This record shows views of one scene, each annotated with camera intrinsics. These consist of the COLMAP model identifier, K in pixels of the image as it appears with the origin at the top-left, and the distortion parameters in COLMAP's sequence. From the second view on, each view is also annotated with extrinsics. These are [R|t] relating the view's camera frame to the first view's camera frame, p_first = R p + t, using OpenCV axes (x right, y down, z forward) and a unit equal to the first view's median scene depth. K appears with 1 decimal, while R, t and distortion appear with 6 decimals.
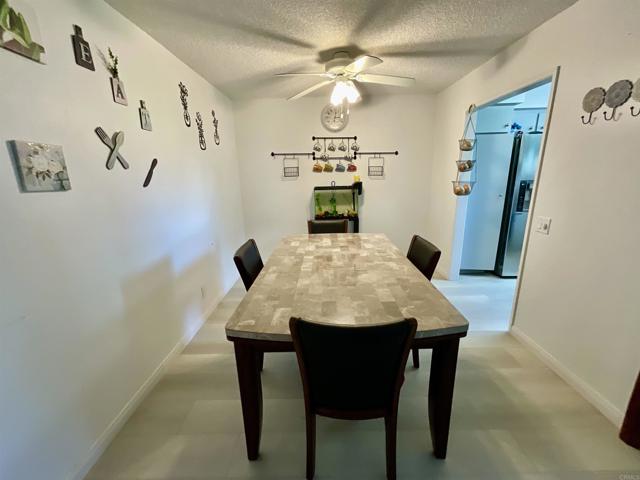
lens RADIAL K [[259.4, 0, 319.9], [0, 259.4, 239.4], [0, 0, 1]] dist [-0.003572, 0.000200]
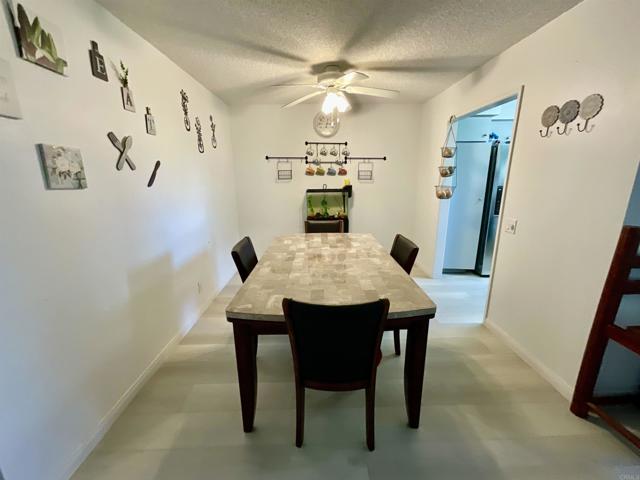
lens RADIAL K [[259.4, 0, 319.4], [0, 259.4, 239.6], [0, 0, 1]] dist [-0.003572, 0.000200]
pose [[0.999614, 0.008704, 0.026367, 0.007471], [-0.008410, 0.999901, -0.011274, 0.020814], [-0.026463, 0.011048, 0.999589, -0.085070]]
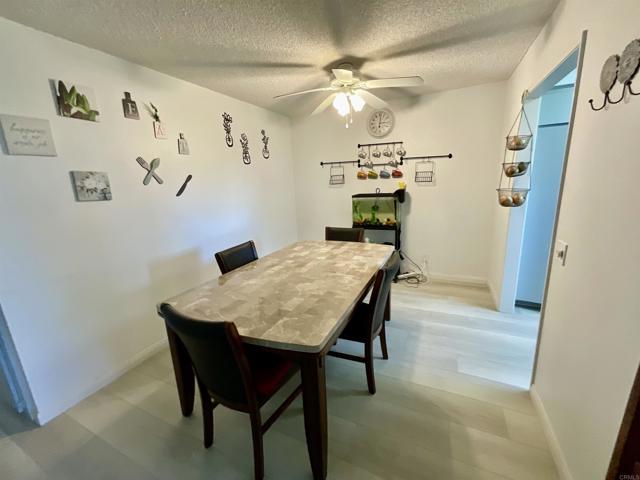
lens RADIAL K [[259.4, 0, 321.9], [0, 259.4, 239.7], [0, 0, 1]] dist [-0.003572, 0.000200]
pose [[0.909586, 0.074767, -0.408733, 0.507891], [-0.080544, 0.996746, 0.003087, -0.035724], [0.407634, 0.030114, 0.912649, 0.065353]]
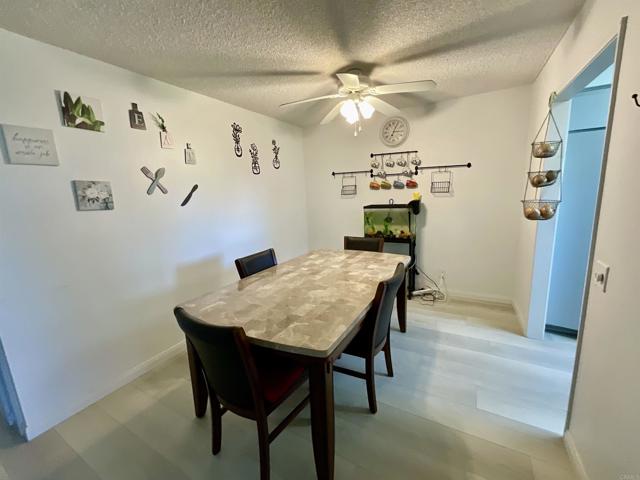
lens RADIAL K [[259.4, 0, 321.9], [0, 259.4, 239.6], [0, 0, 1]] dist [-0.003572, 0.000200]
pose [[0.877465, 0.072367, -0.474149, 0.529034], [-0.098372, 0.994690, -0.030235, -0.052674], [0.469444, 0.073174, 0.879925, 0.147046]]
